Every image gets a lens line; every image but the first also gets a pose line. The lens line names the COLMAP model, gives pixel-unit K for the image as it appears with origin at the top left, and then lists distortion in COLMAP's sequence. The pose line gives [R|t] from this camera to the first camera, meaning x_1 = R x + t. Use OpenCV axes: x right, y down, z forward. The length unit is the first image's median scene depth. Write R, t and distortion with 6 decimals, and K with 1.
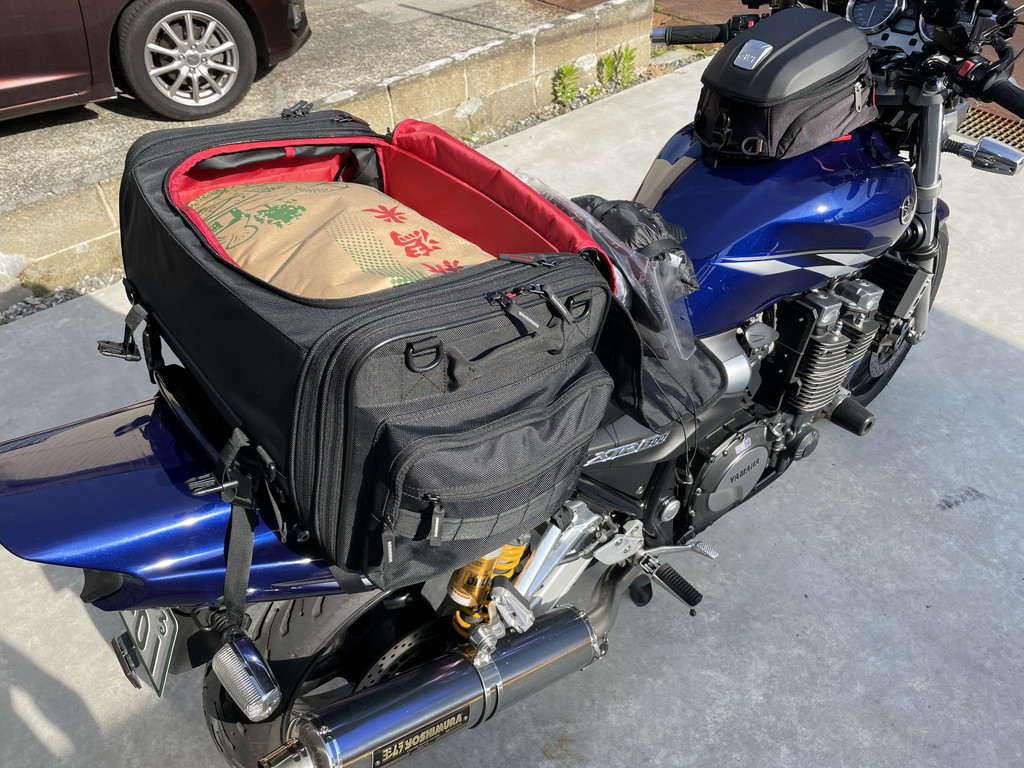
lens RADIAL K [[778.3, 0, 515.2], [0, 778.3, 390.6], [0, 0, 1]] dist [0.024740, 0.001746]
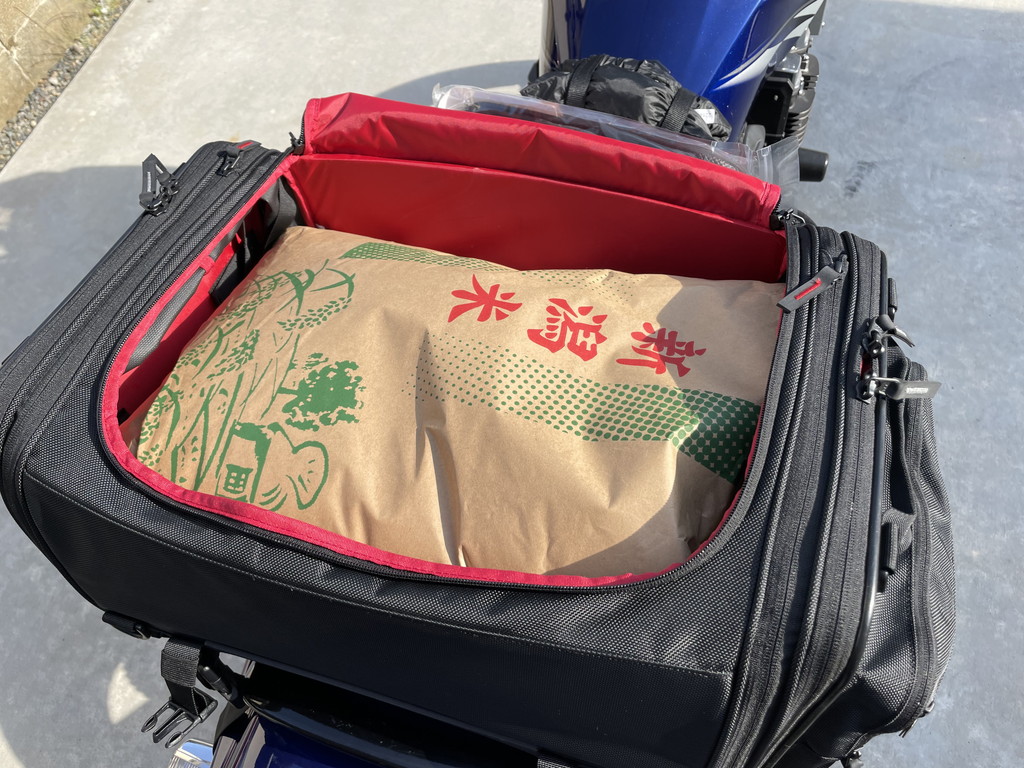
lens RADIAL K [[769.7, 0, 507.9], [0, 769.7, 386.8], [0, 0, 1]] dist [0.023608, -0.005802]
pose [[0.827661, -0.525133, 0.198023, -0.171621], [0.450845, 0.832246, 0.322653, -0.203199], [-0.334239, -0.177769, 0.925571, 0.248188]]
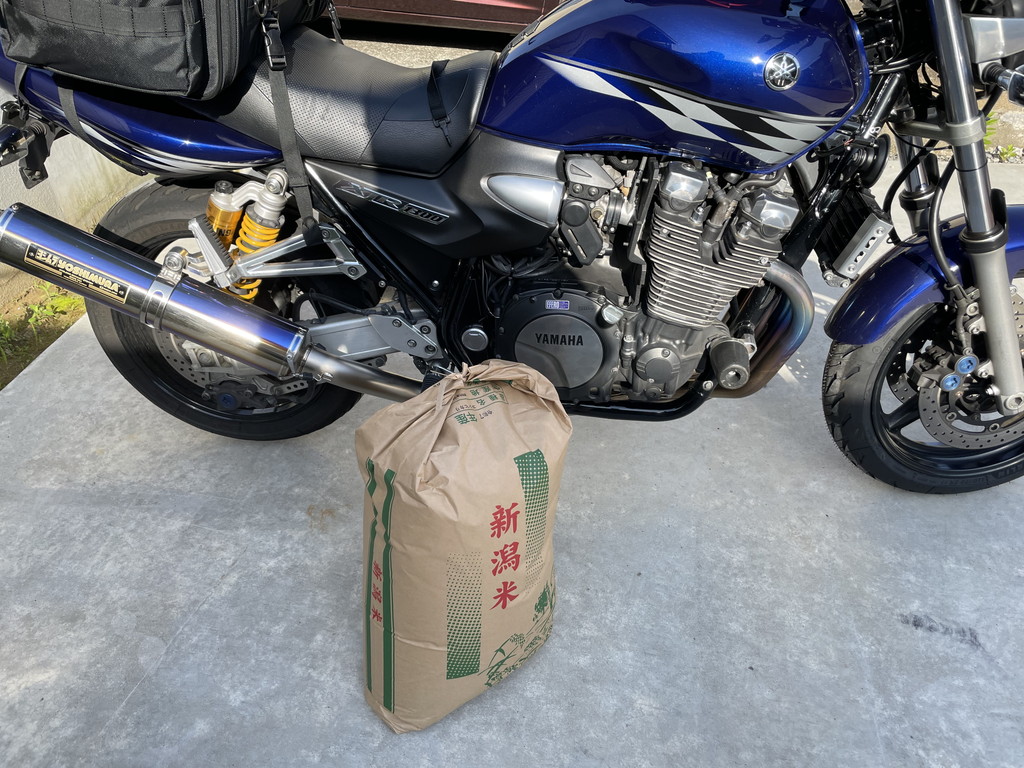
lens RADIAL K [[769.7, 0, 507.9], [0, 769.7, 386.8], [0, 0, 1]] dist [0.023608, -0.005802]
pose [[0.711950, 0.438183, -0.548748, 0.740625], [-0.483436, 0.872610, 0.069577, 0.112831], [0.509330, 0.215749, 0.833088, 0.221958]]
